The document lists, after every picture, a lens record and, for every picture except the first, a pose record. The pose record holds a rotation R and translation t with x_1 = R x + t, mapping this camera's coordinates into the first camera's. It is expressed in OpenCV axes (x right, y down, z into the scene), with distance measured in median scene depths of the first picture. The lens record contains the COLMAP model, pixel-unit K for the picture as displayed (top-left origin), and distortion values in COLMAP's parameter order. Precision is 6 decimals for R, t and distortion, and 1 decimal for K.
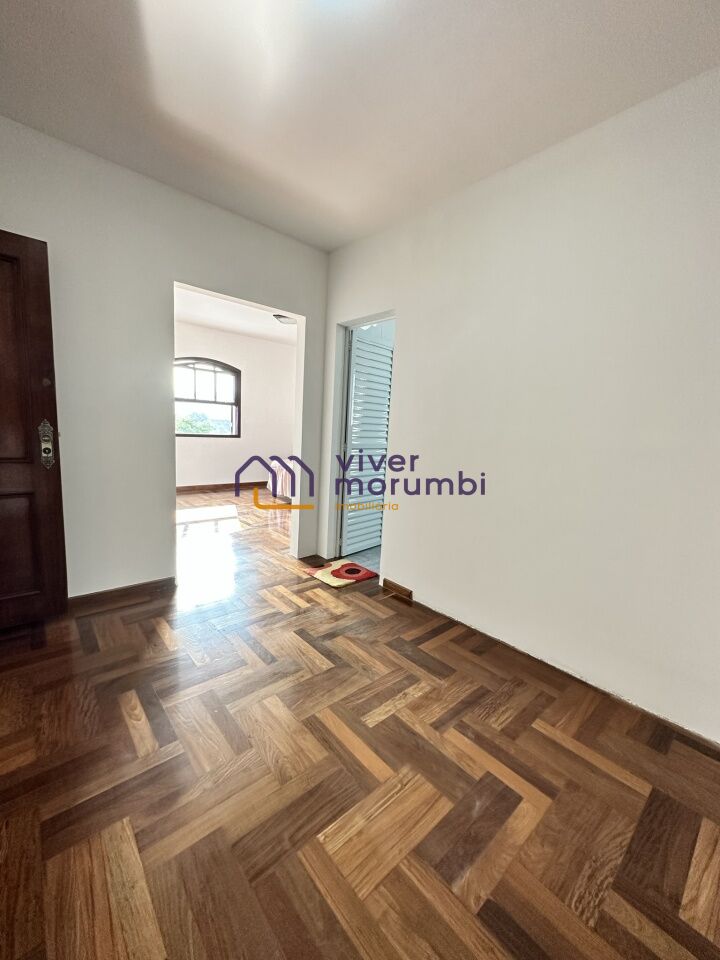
lens RADIAL K [[379.8, 0, 358.6], [0, 379.8, 480.0], [0, 0, 1]] dist [-0.004232, 0.000478]
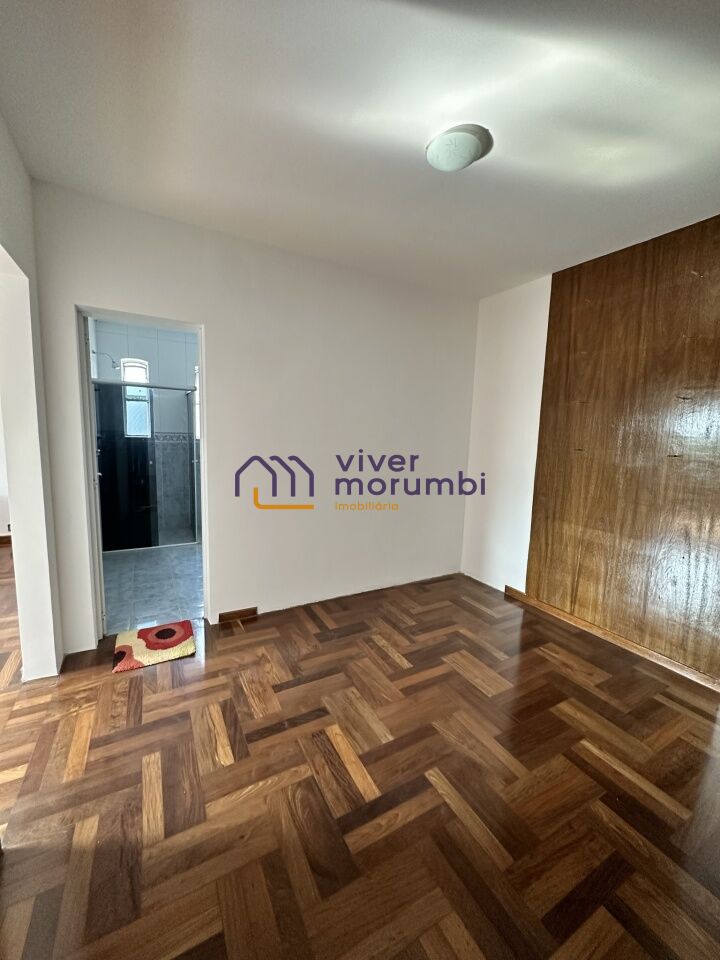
lens RADIAL K [[379.8, 0, 357.6], [0, 379.8, 476.9], [0, 0, 1]] dist [-0.004232, 0.000478]
pose [[0.219608, -0.161392, 0.962146, -1.038361], [0.114625, 0.983659, 0.138837, -0.243819], [-0.968831, 0.079796, 0.234519, 0.622101]]
